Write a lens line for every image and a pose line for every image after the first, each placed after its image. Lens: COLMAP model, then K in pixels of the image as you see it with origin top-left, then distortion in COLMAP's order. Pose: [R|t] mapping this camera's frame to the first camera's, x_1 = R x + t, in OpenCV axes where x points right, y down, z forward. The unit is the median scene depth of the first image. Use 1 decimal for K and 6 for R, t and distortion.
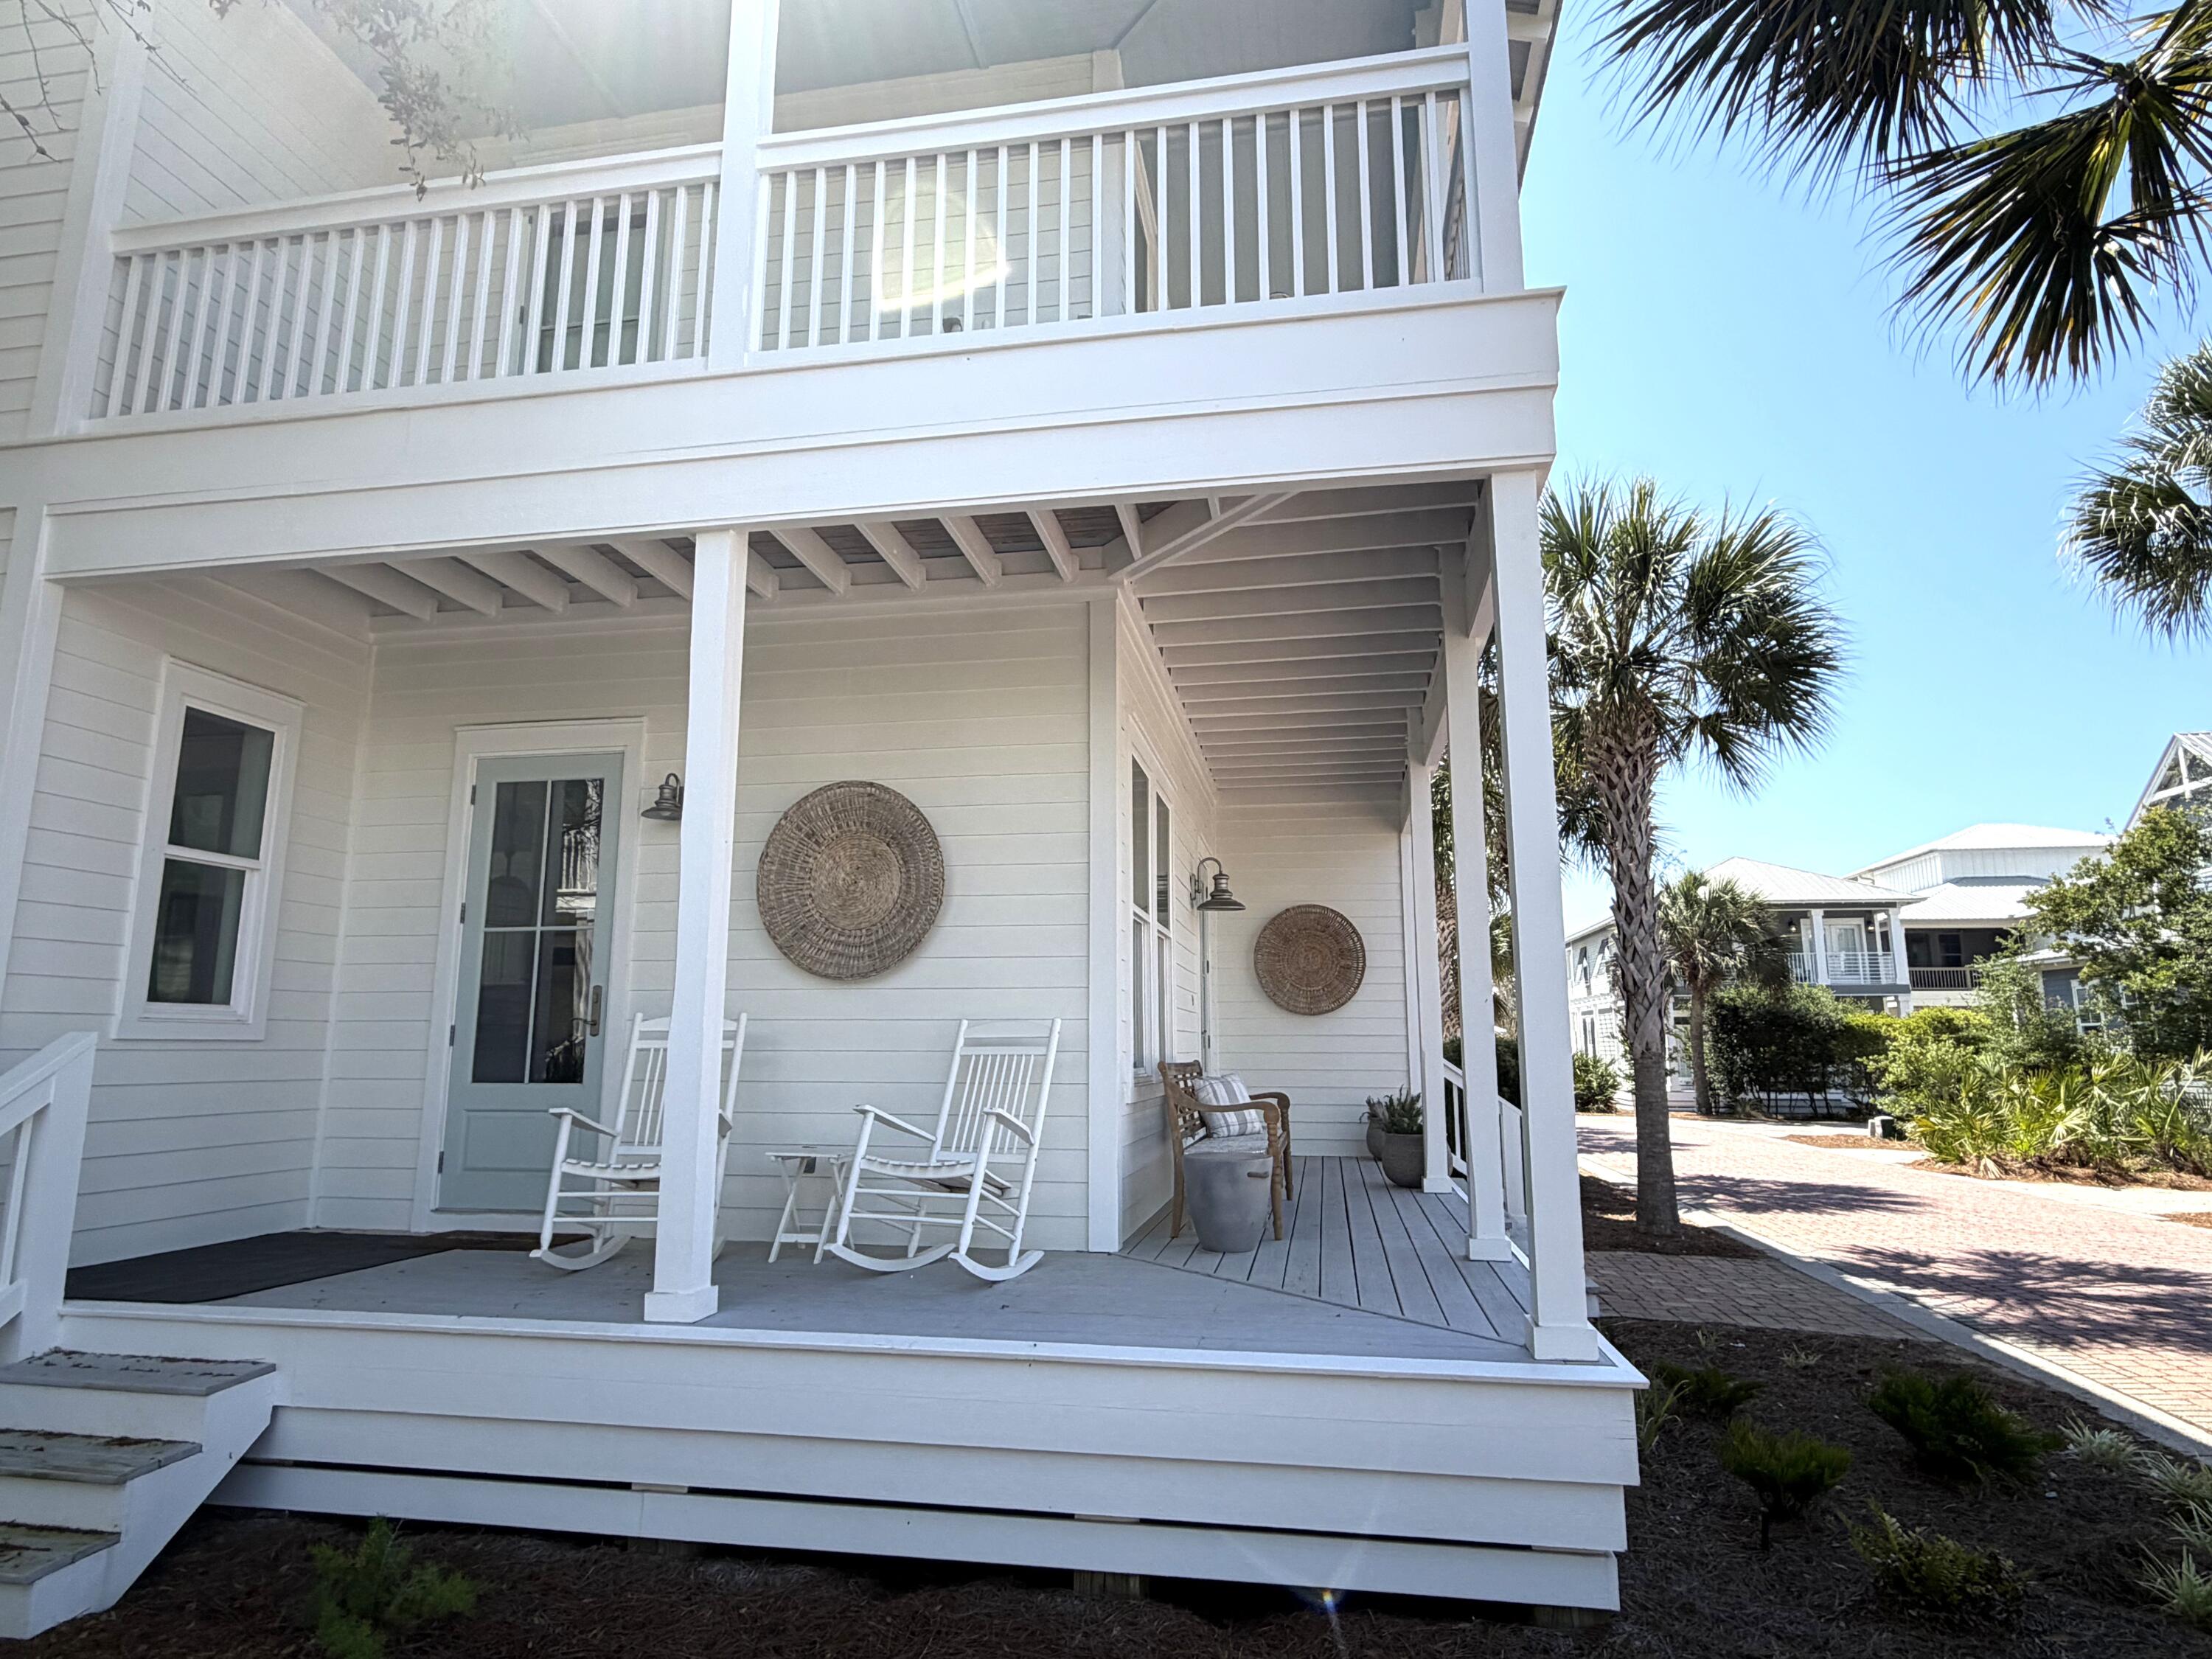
lens RADIAL K [[1235.0, 0, 1102.5], [0, 1235.0, 827.0], [0, 0, 1]] dist [0.001103, -0.000235]
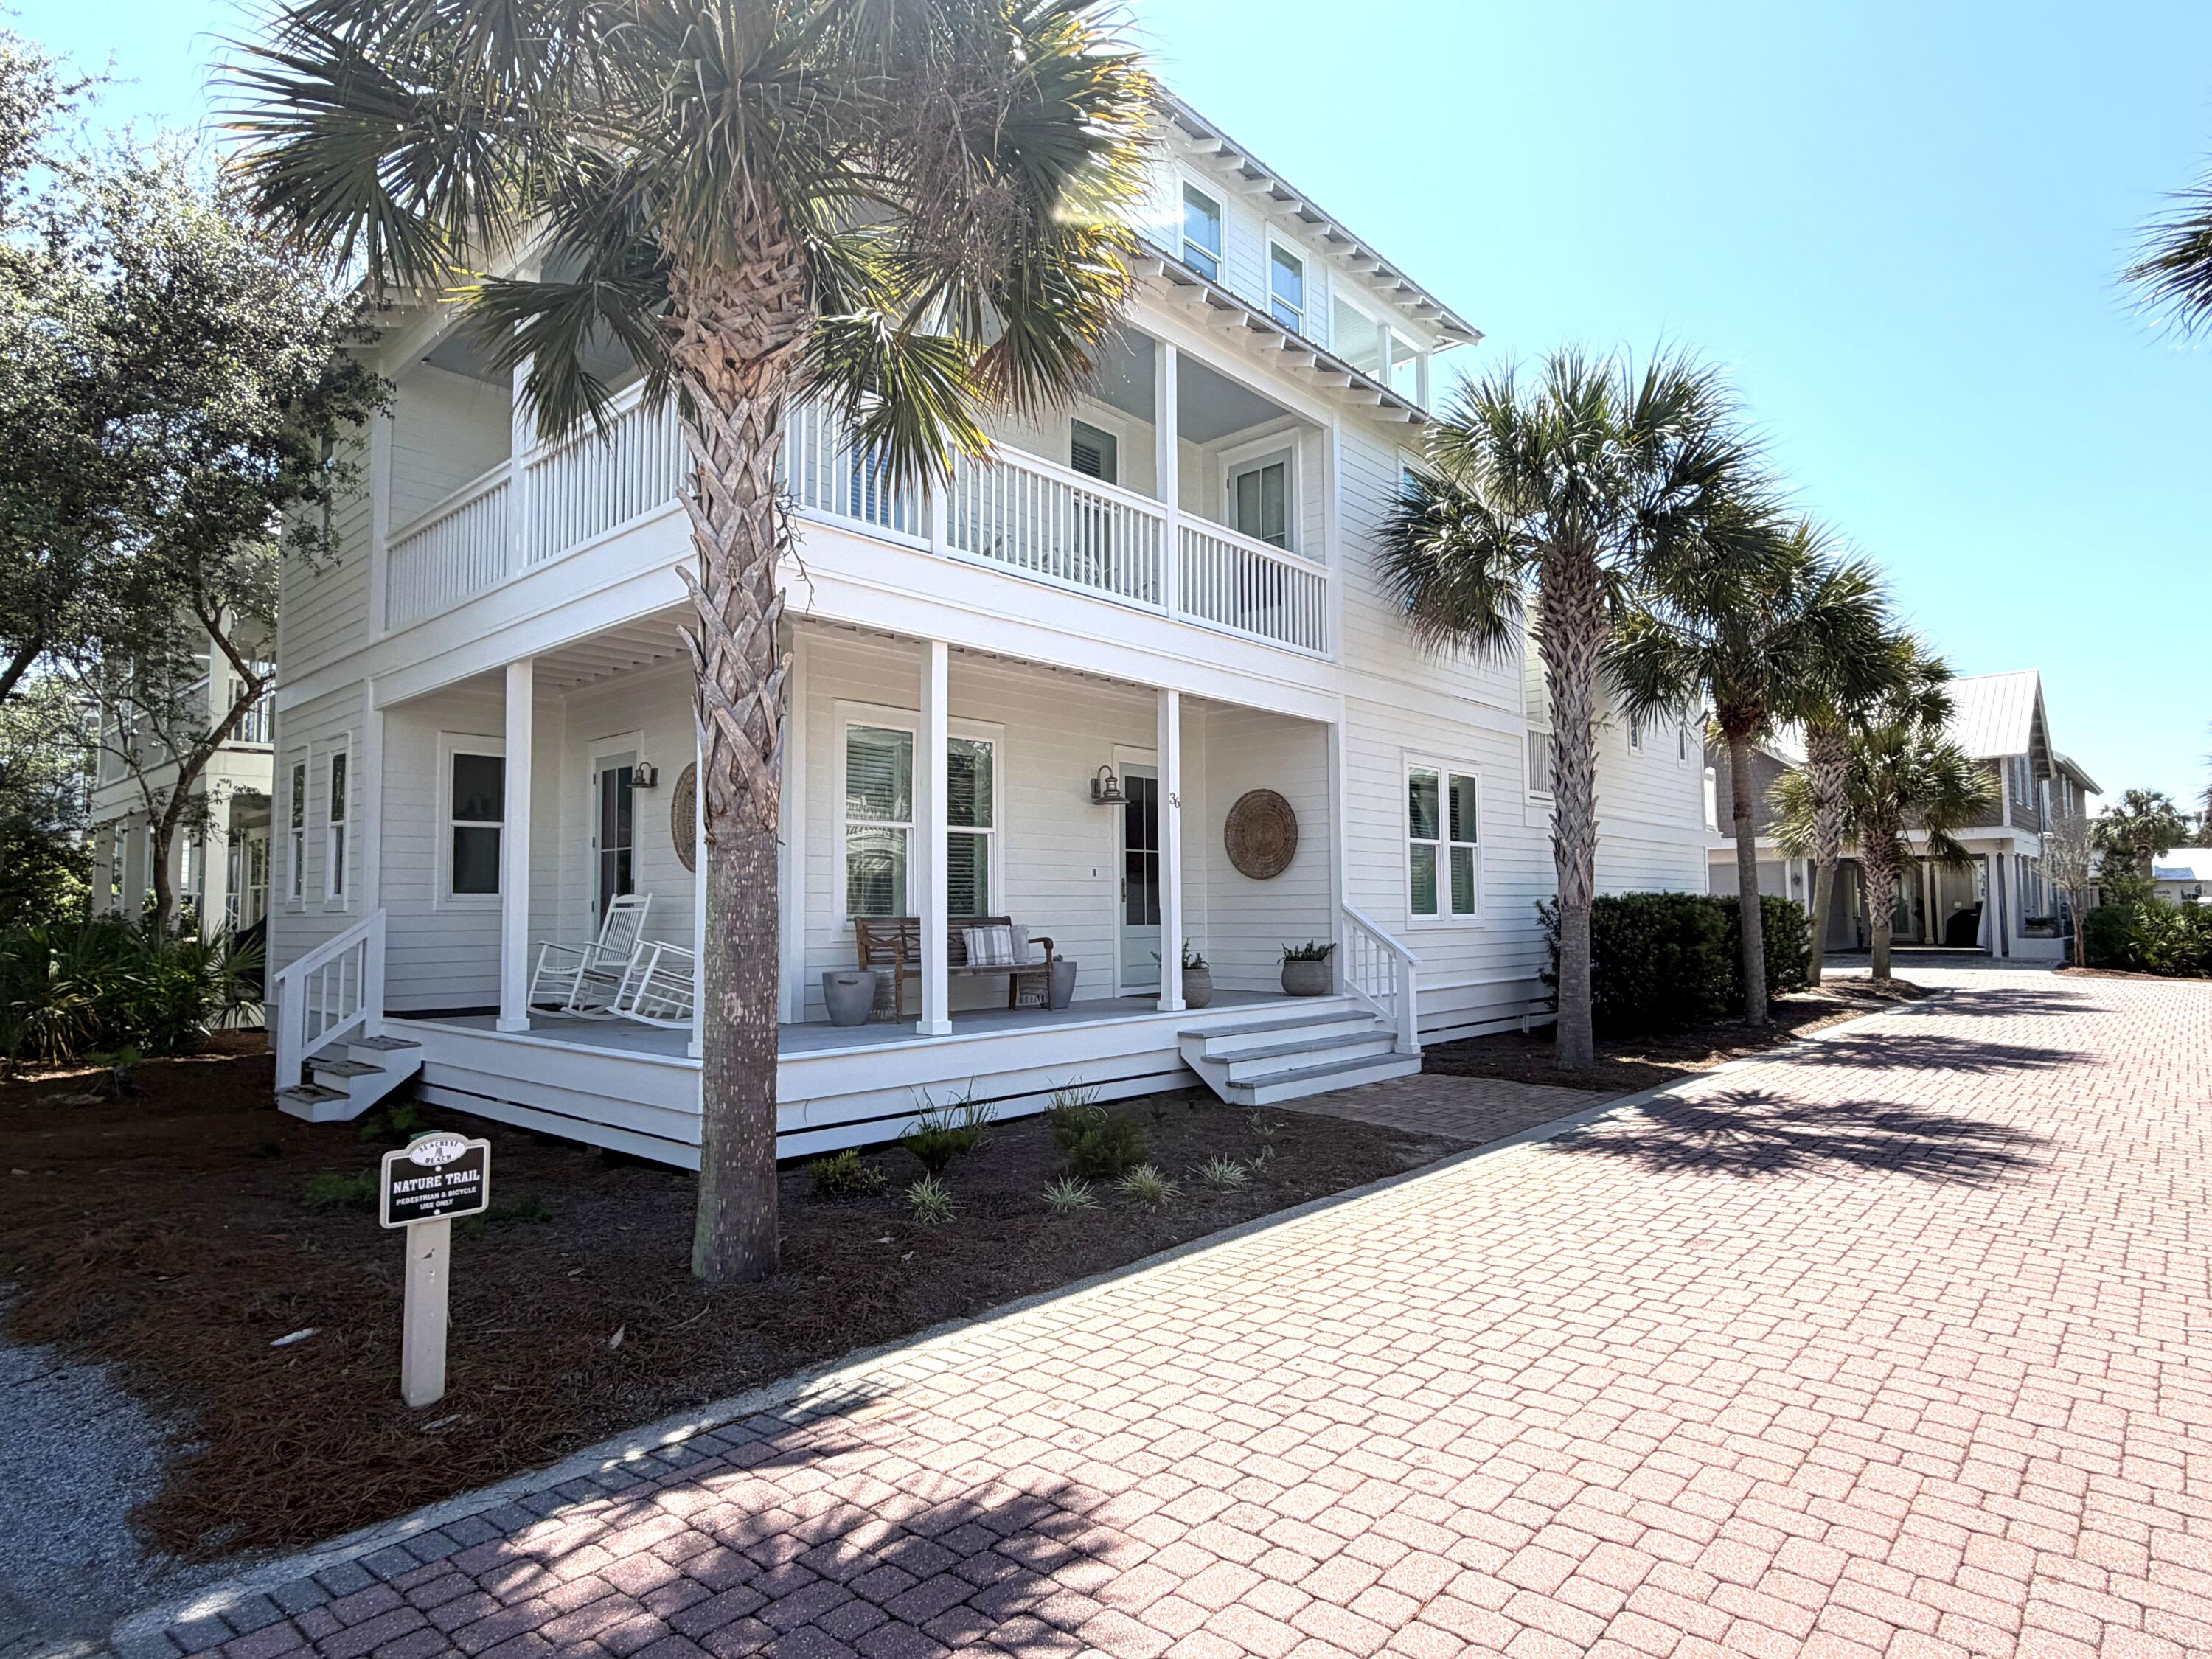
lens RADIAL K [[1235.0, 0, 1111.0], [0, 1235.0, 828.6], [0, 0, 1]] dist [0.001103, -0.000235]
pose [[0.848811, -0.047036, -0.526599, 1.382406], [0.104888, 0.991218, 0.080531, -0.024609], [0.518187, -0.123590, 0.846291, -0.223665]]
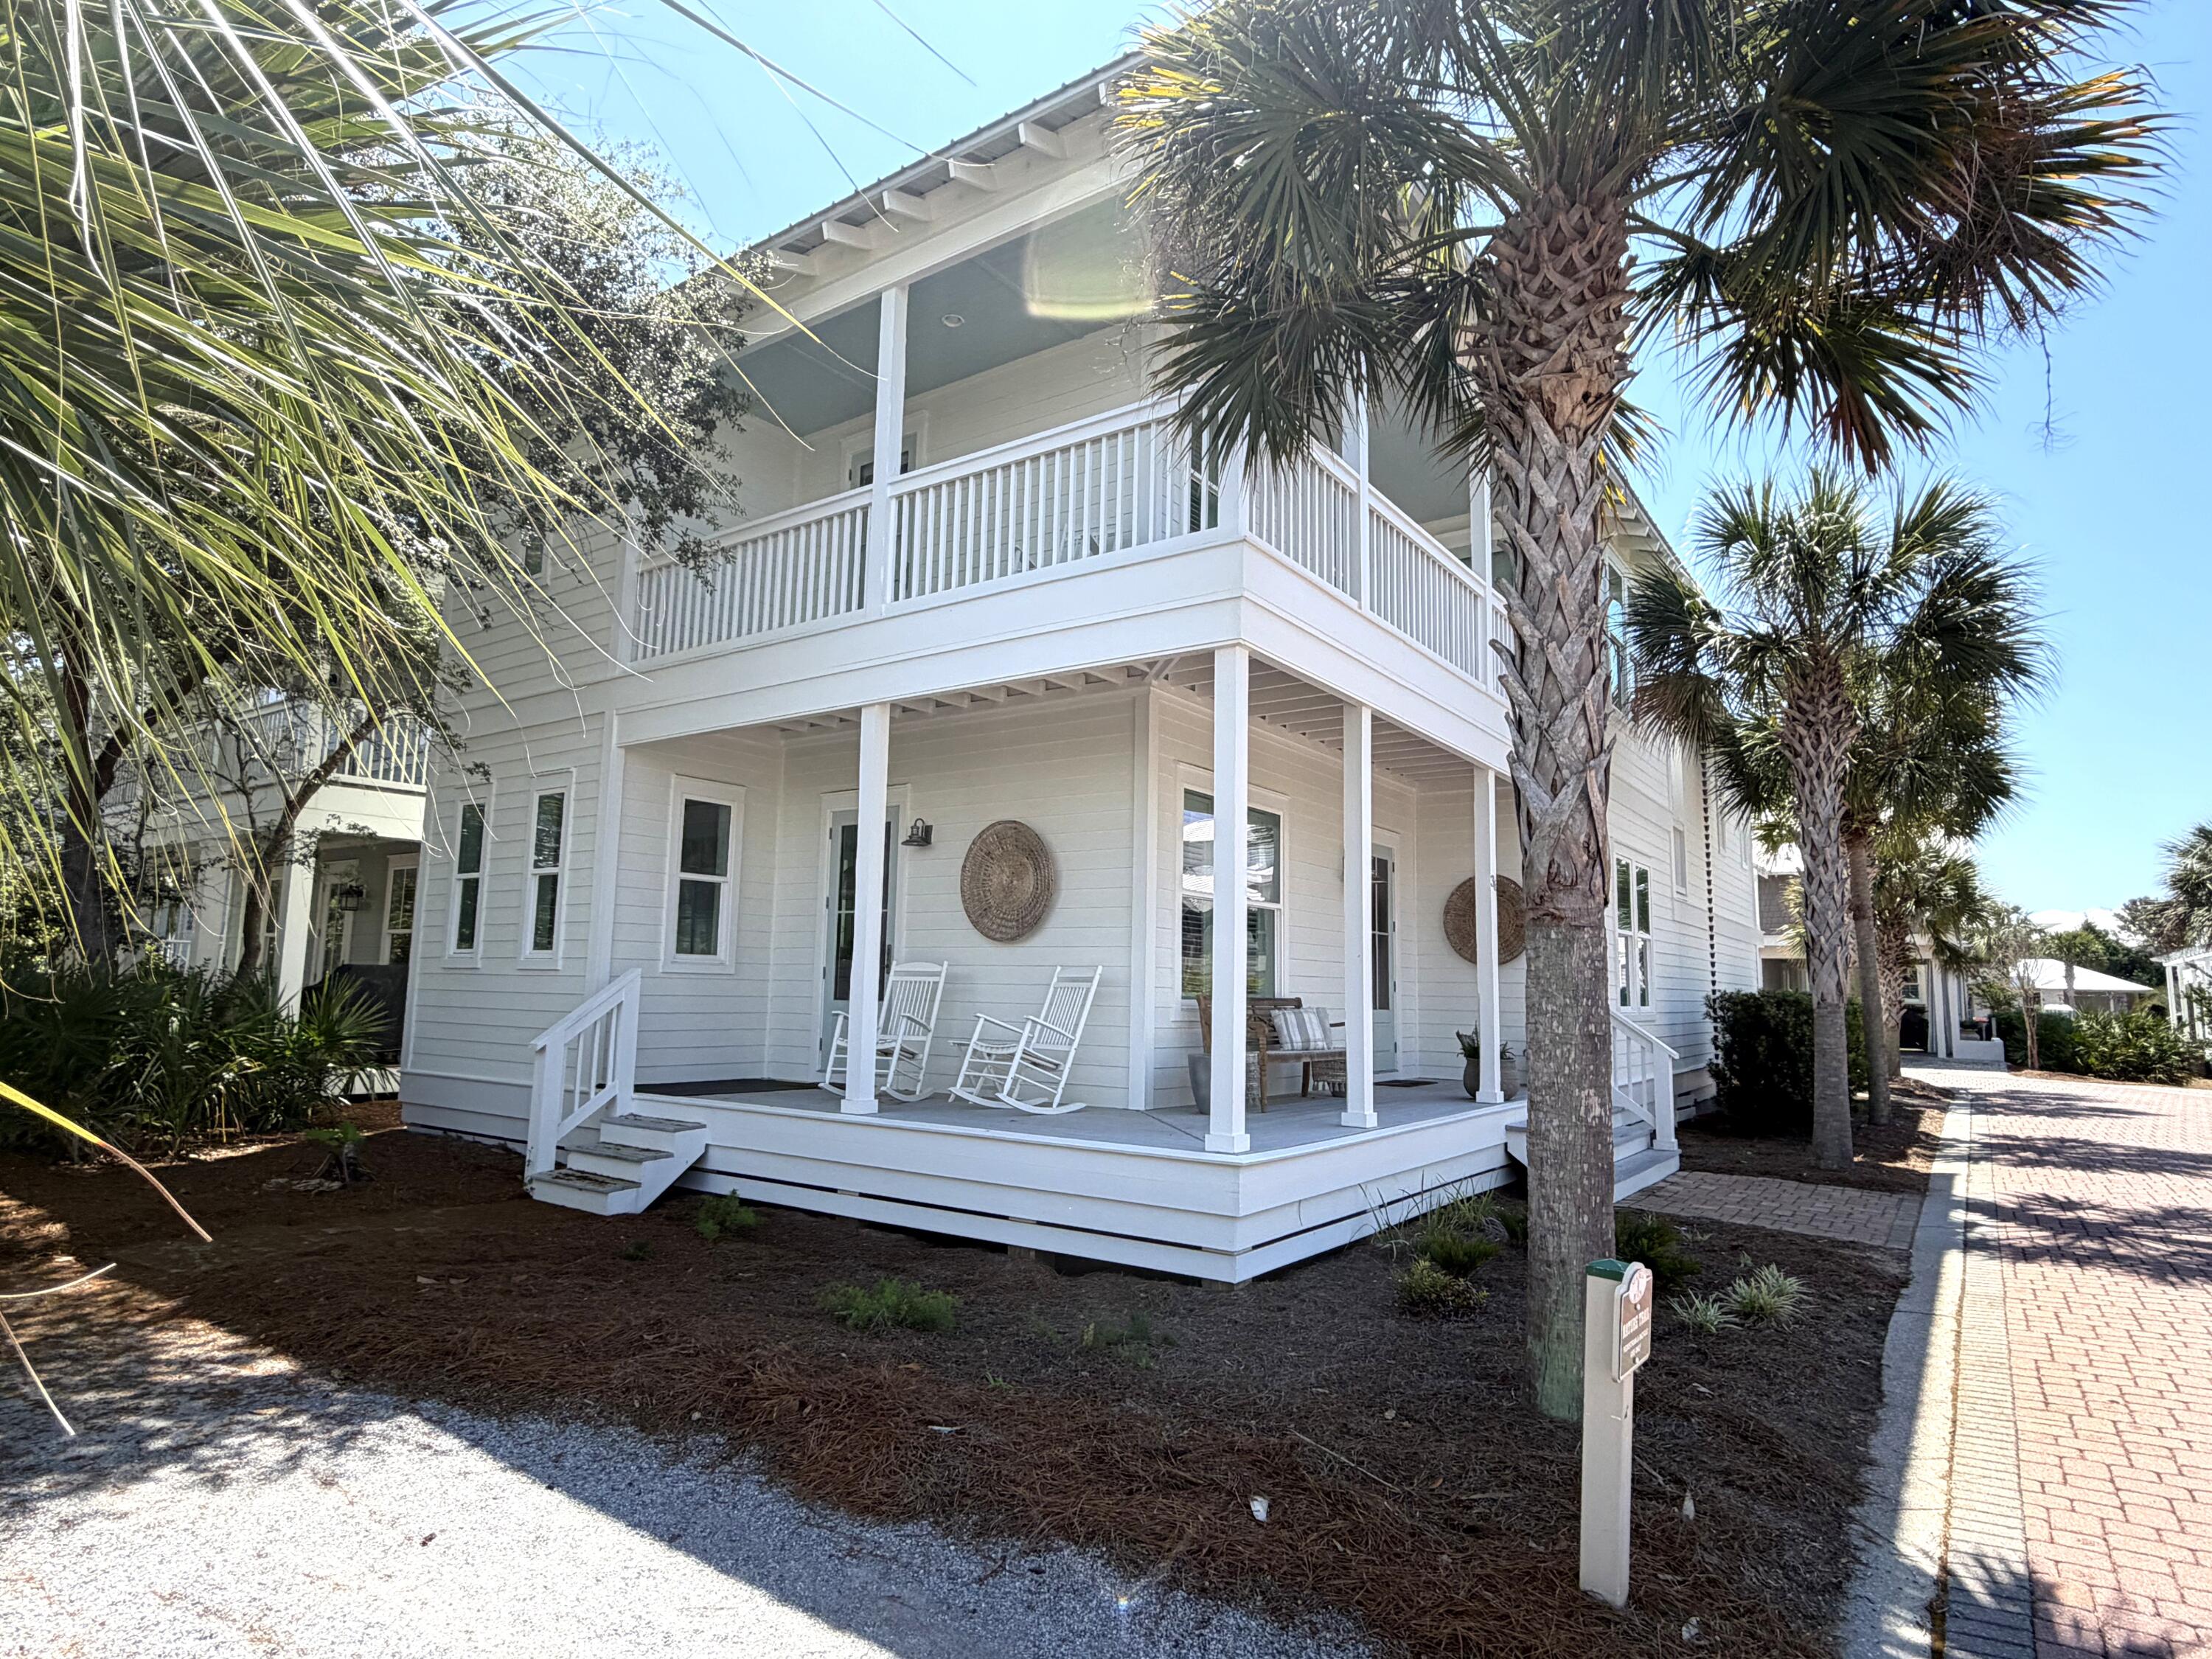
lens RADIAL K [[1235.0, 0, 1108.3], [0, 1235.0, 822.1], [0, 0, 1]] dist [0.001103, -0.000235]
pose [[0.905787, -0.042268, -0.421620, 0.690281], [0.057543, 0.998065, 0.023564, -0.074177], [0.419808, -0.045605, 0.906467, -0.480862]]
